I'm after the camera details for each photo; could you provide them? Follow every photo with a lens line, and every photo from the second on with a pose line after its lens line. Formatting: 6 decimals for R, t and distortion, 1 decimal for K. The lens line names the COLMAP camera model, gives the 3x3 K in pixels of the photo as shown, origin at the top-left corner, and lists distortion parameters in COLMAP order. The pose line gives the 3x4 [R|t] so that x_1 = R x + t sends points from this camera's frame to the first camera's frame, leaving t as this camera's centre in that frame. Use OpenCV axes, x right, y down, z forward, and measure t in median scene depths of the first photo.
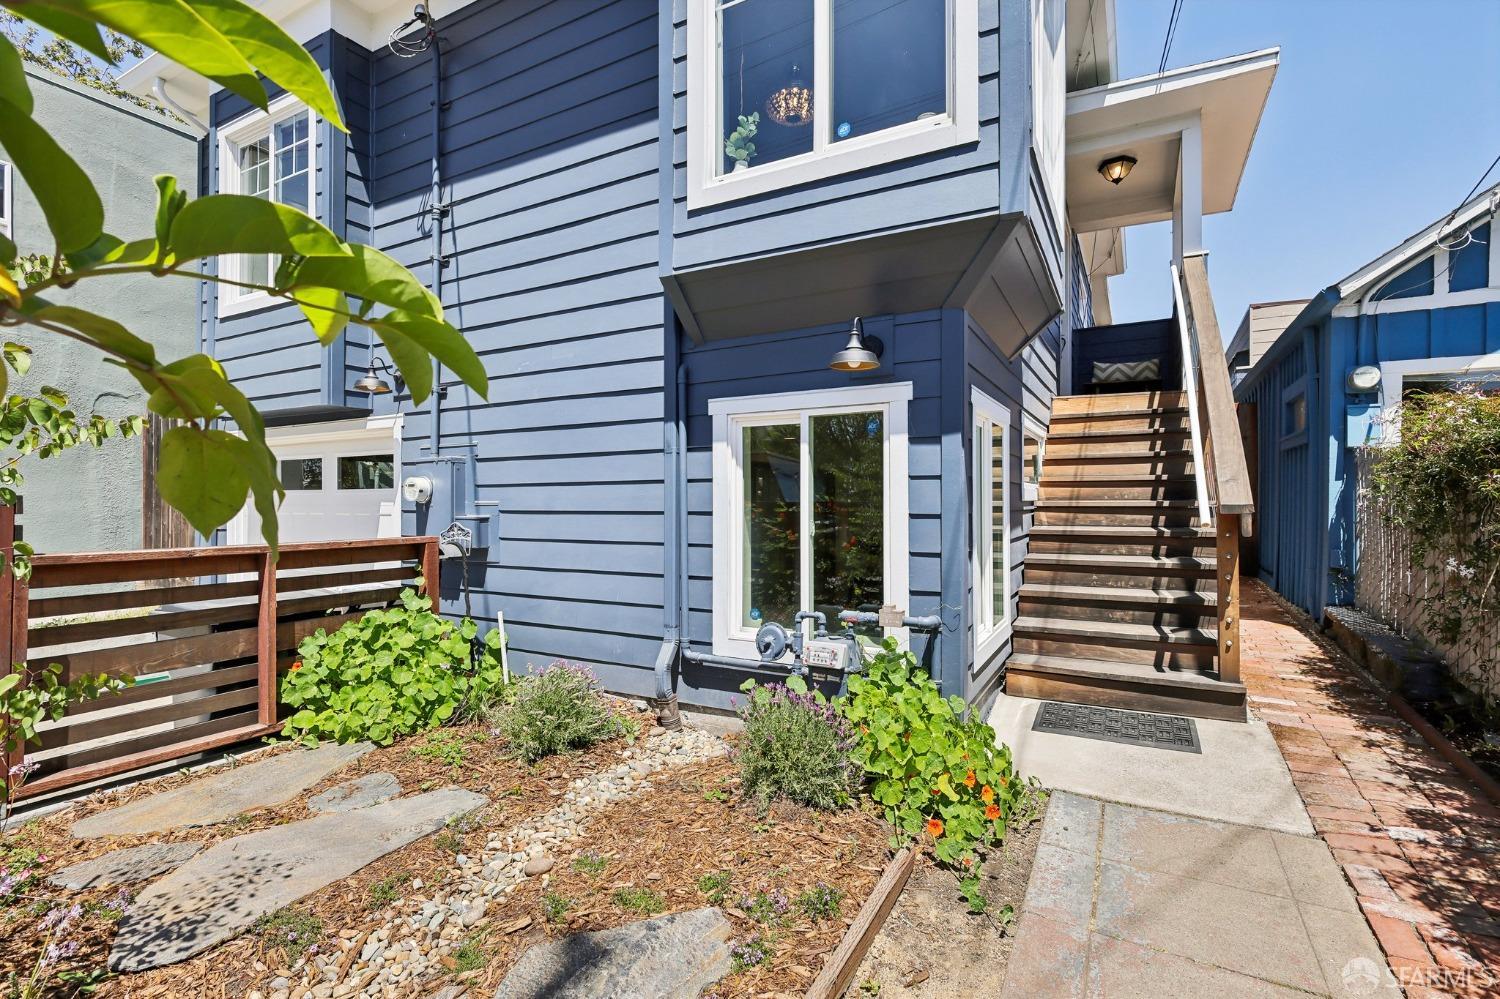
lens RADIAL K [[693.7, 0, 752.8], [0, 693.7, 500.5], [0, 0, 1]] dist [-0.001564, 0.001371]
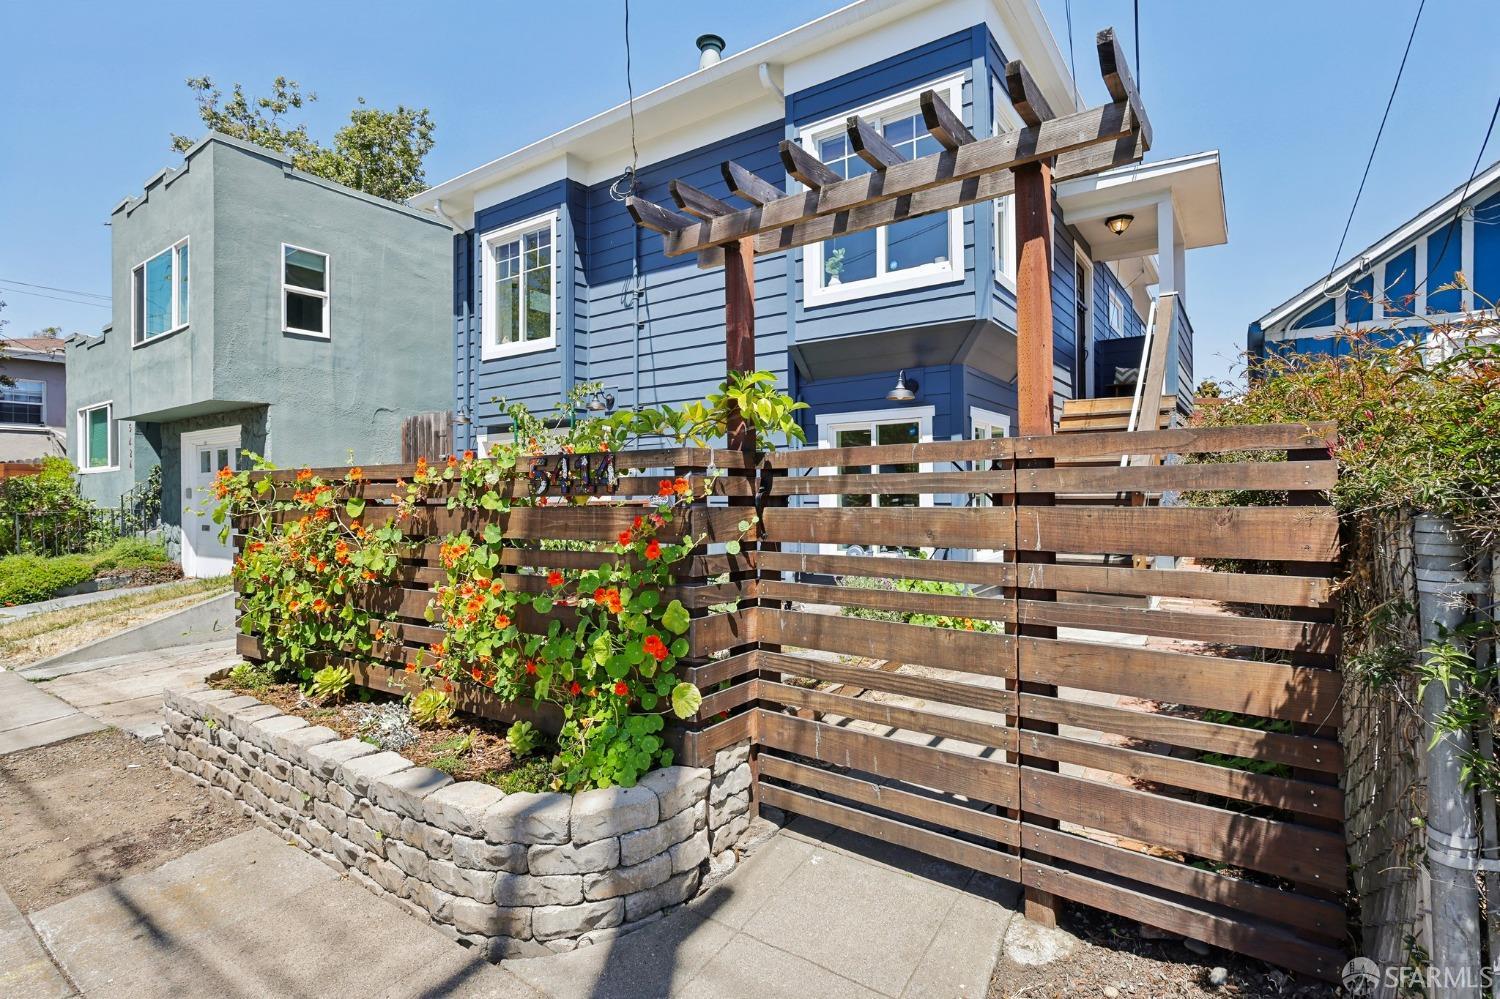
lens RADIAL K [[718.9, 0, 756.2], [0, 718.9, 481.9], [0, 0, 1]] dist [0.001120, 0.000137]
pose [[0.994151, -0.007867, -0.107714, -0.024094], [0.006640, 0.999909, -0.011746, 0.039654], [0.107797, 0.010962, 0.994112, -0.836642]]
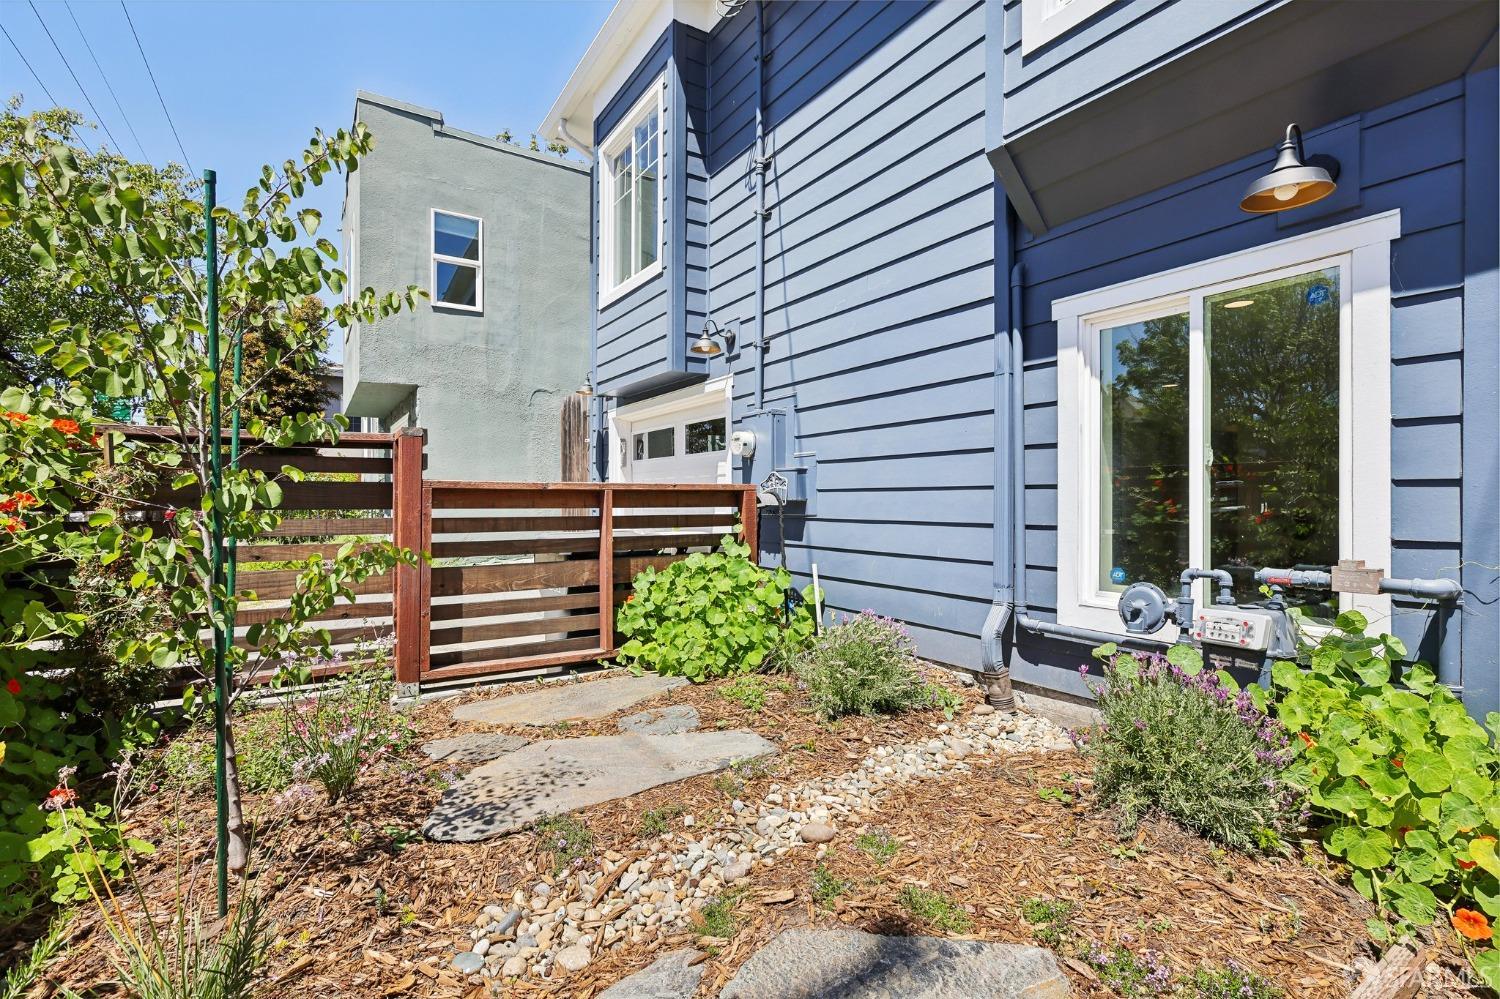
lens RADIAL K [[689.8, 0, 755.0], [0, 689.8, 499.9], [0, 0, 1]] dist [-0.002220, 0.000366]
pose [[0.883863, 0.001952, -0.467741, 0.005295], [0.000438, 0.999987, 0.005001, 0.088017], [0.467745, -0.004625, 0.883851, 0.167708]]
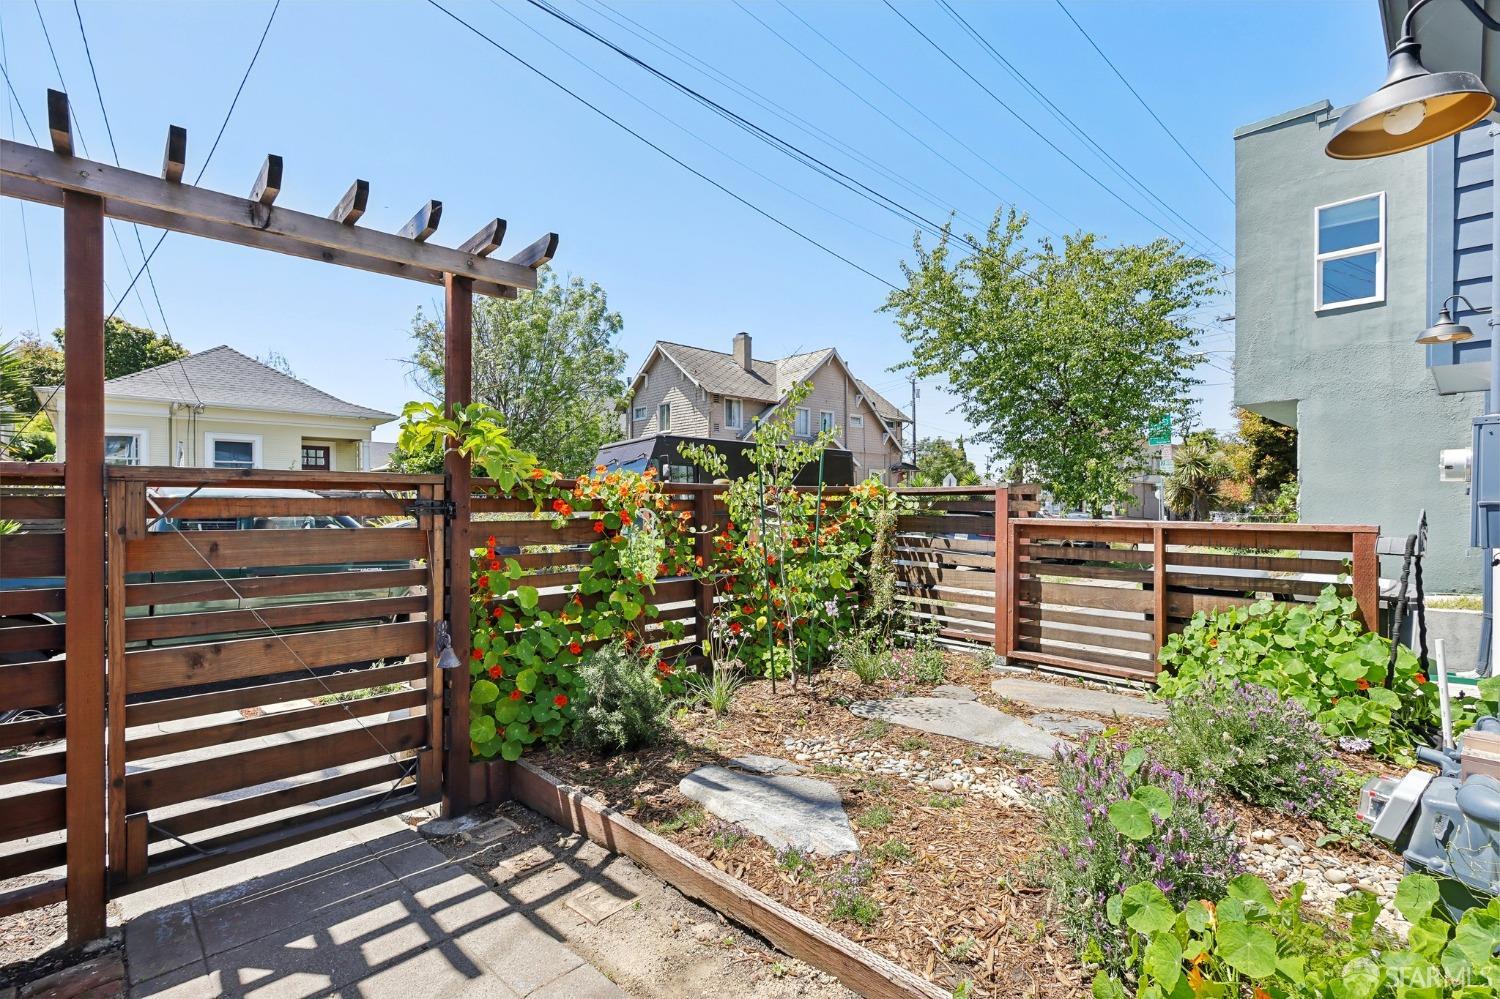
lens RADIAL K [[693.7, 0, 752.8], [0, 693.7, 500.5], [0, 0, 1]] dist [-0.001564, 0.001371]
pose [[-0.297632, 0.002489, -0.954677, 0.638453], [0.003020, 0.999994, 0.001665, 0.025189], [0.954676, -0.002387, -0.297638, 0.725910]]
